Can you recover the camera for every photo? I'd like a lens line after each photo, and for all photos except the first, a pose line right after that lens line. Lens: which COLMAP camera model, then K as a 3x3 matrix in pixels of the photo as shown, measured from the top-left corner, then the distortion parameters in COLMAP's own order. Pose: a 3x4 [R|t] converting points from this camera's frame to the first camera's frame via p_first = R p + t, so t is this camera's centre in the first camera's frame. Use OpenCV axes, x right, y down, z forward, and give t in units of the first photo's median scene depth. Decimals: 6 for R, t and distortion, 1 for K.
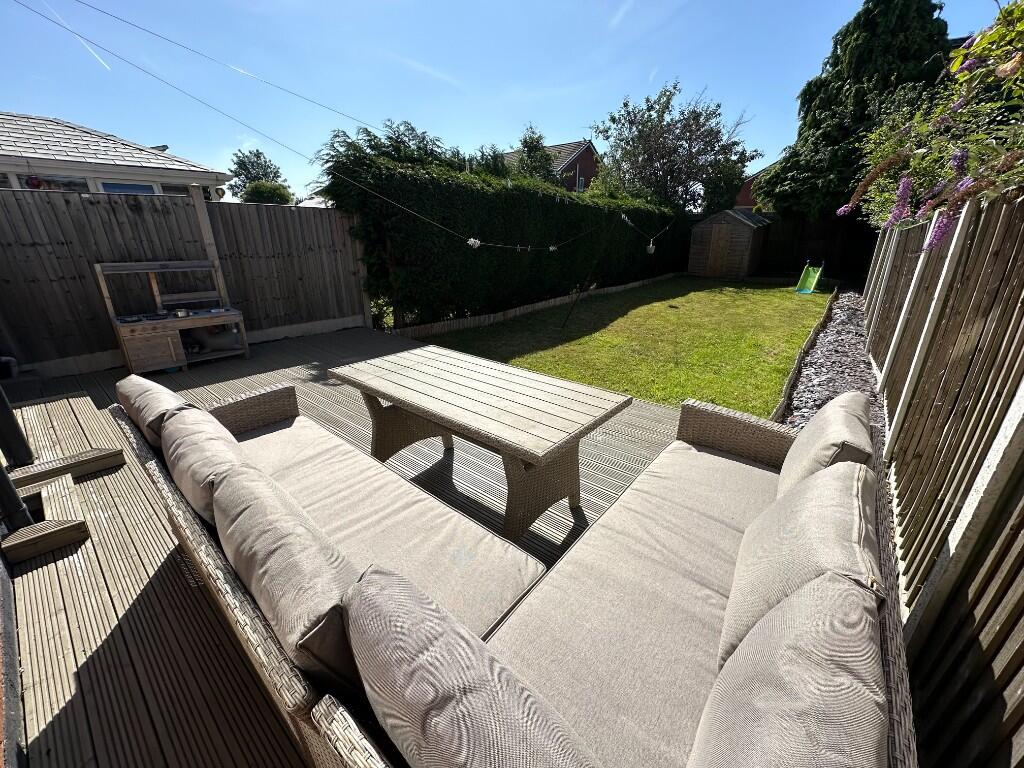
lens RADIAL K [[409.4, 0, 513.5], [0, 409.4, 383.3], [0, 0, 1]] dist [-0.001225, -0.000302]
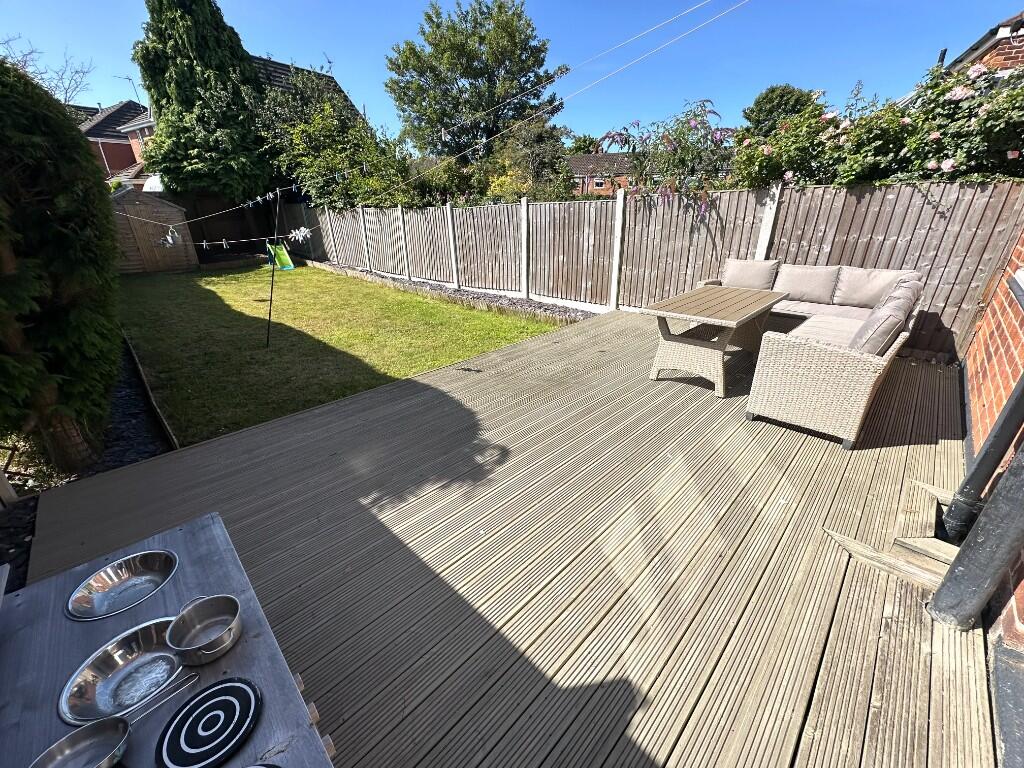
lens RADIAL K [[409.4, 0, 509.5], [0, 409.4, 384.9], [0, 0, 1]] dist [-0.001225, -0.000302]
pose [[0.096369, -0.399287, 0.911747, -0.924298], [0.357980, 0.868620, 0.342563, -0.295077], [-0.928743, 0.293375, 0.226645, 0.747088]]
